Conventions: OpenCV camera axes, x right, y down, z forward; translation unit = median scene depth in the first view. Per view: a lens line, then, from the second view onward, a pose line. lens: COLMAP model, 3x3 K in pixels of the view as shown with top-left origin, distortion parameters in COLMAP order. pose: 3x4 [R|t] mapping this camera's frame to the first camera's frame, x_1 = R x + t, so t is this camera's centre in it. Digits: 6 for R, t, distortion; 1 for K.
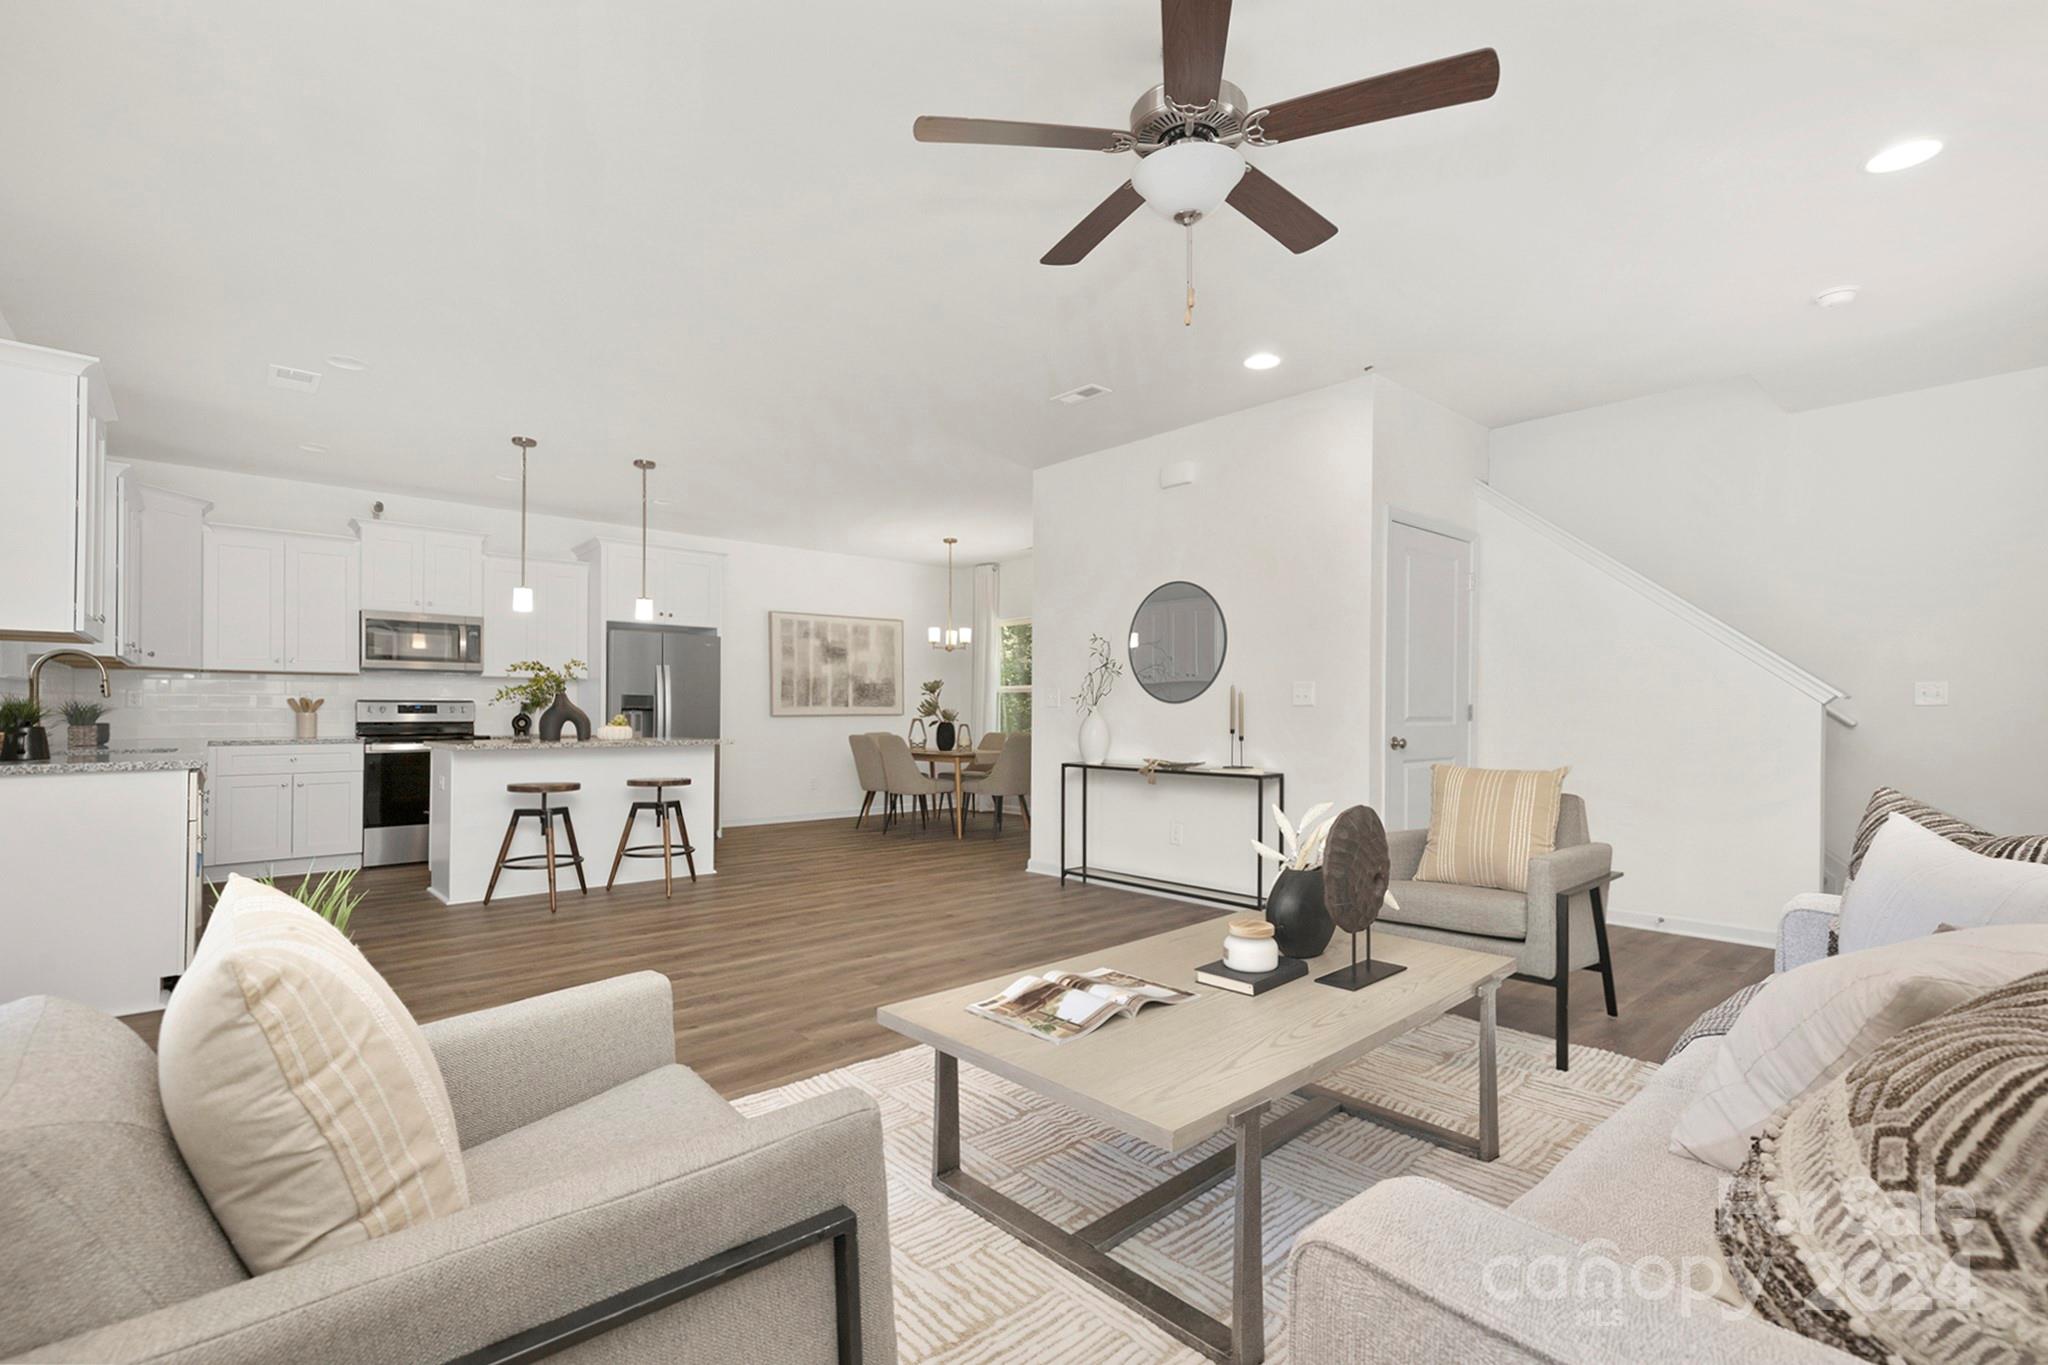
lens RADIAL K [[903.9, 0, 1036.7], [0, 903.9, 699.7], [0, 0, 1]] dist [0.009162, -0.001682]
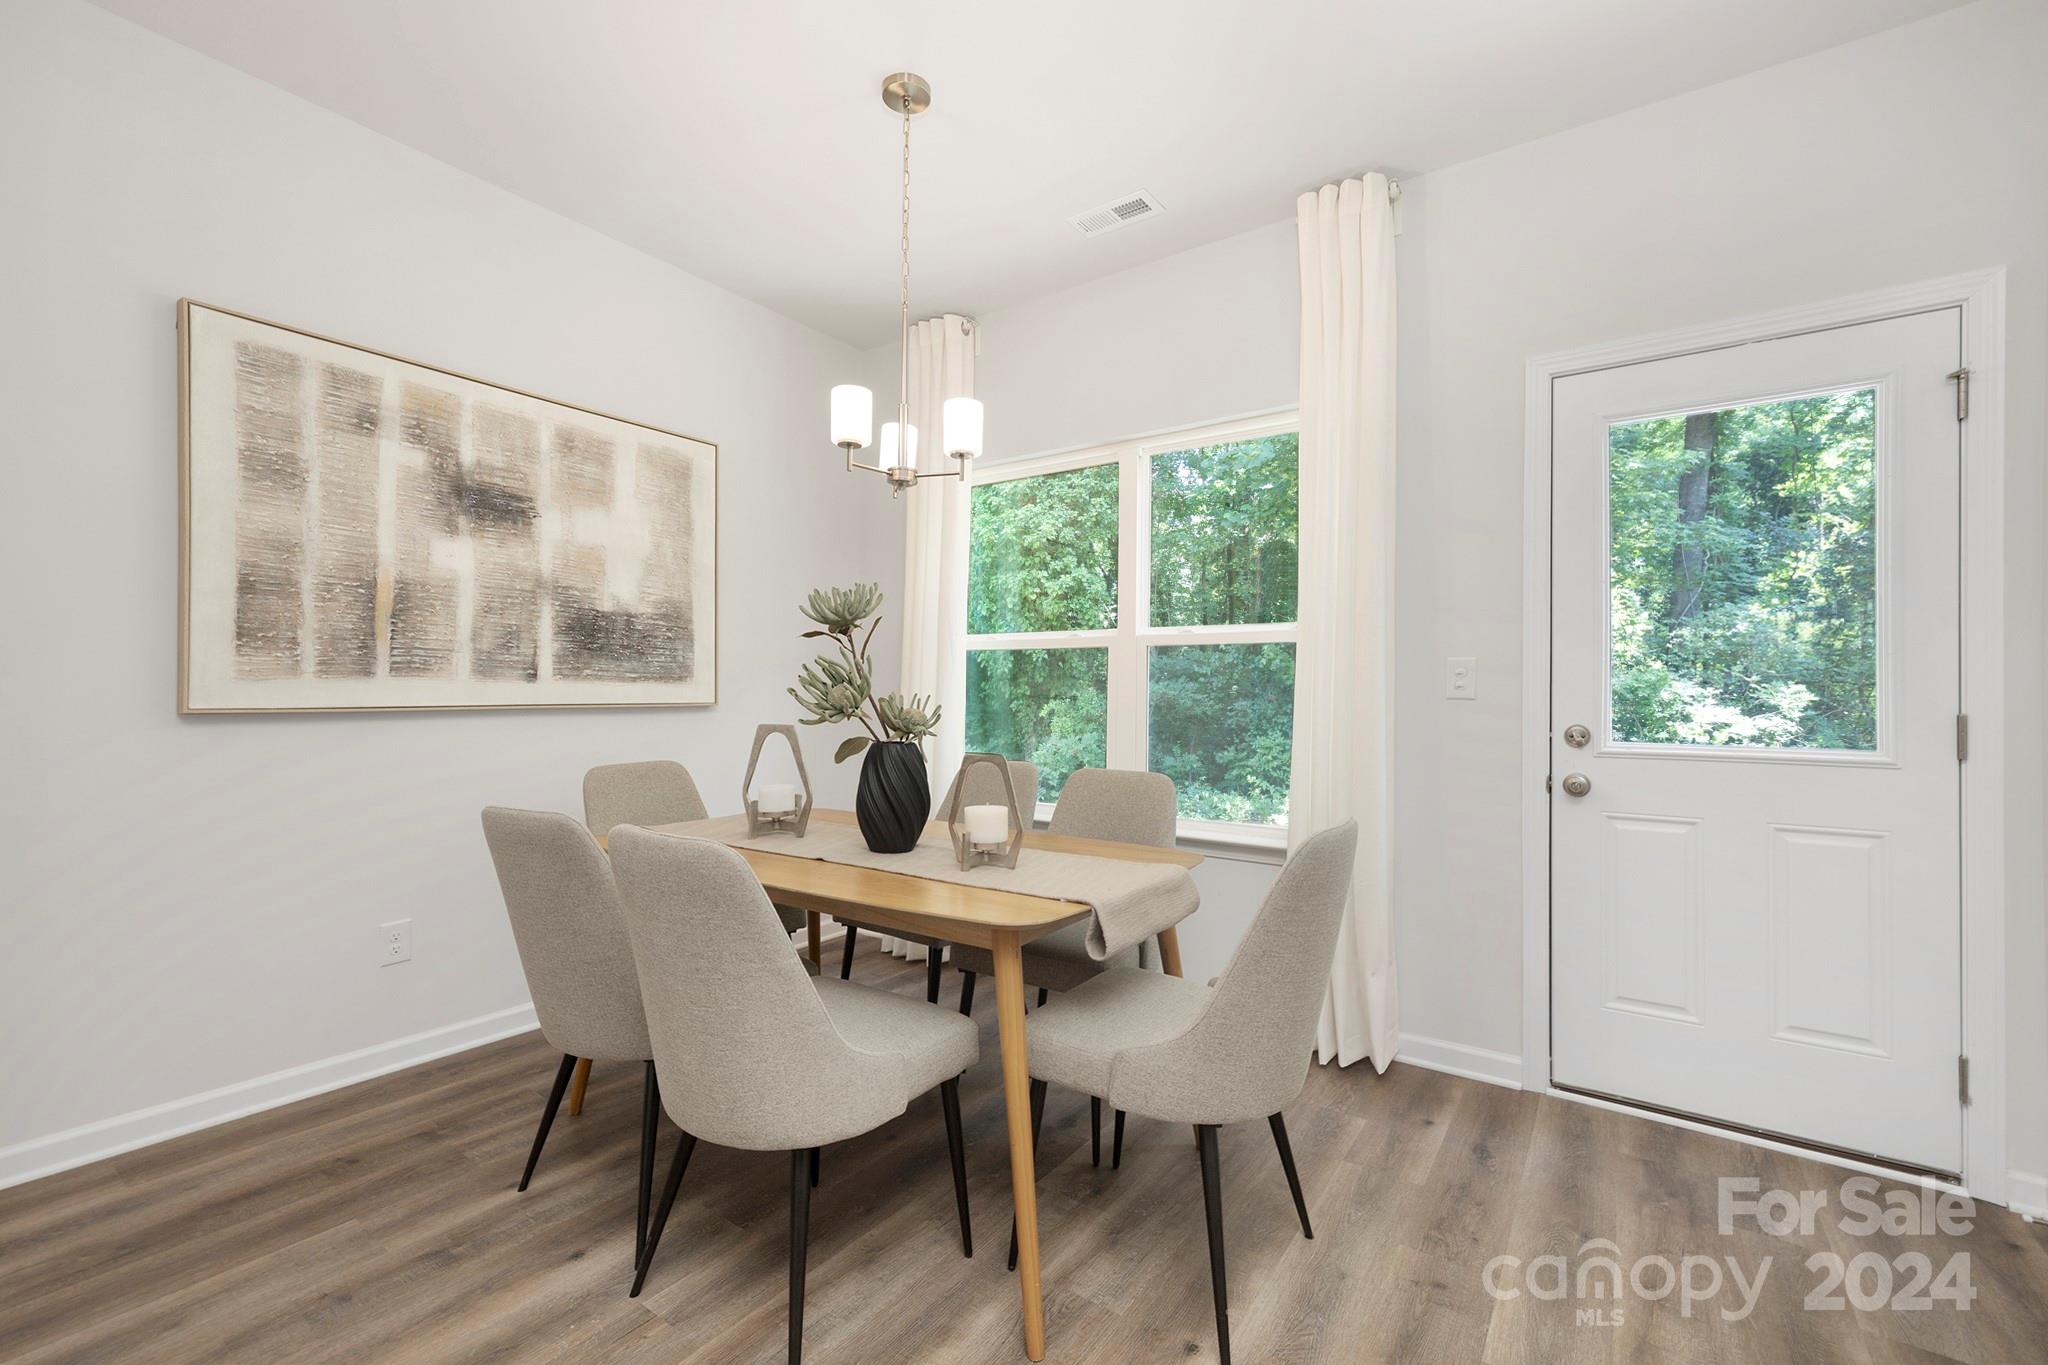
lens RADIAL K [[903.9, 0, 1019.3], [0, 903.9, 681.8], [0, 0, 1]] dist [0.009162, -0.001682]
pose [[0.979605, 0.014567, 0.200405, -0.110166], [-0.015748, 0.999867, 0.004303, 0.004278], [-0.200315, -0.007371, 0.979704, 0.677019]]
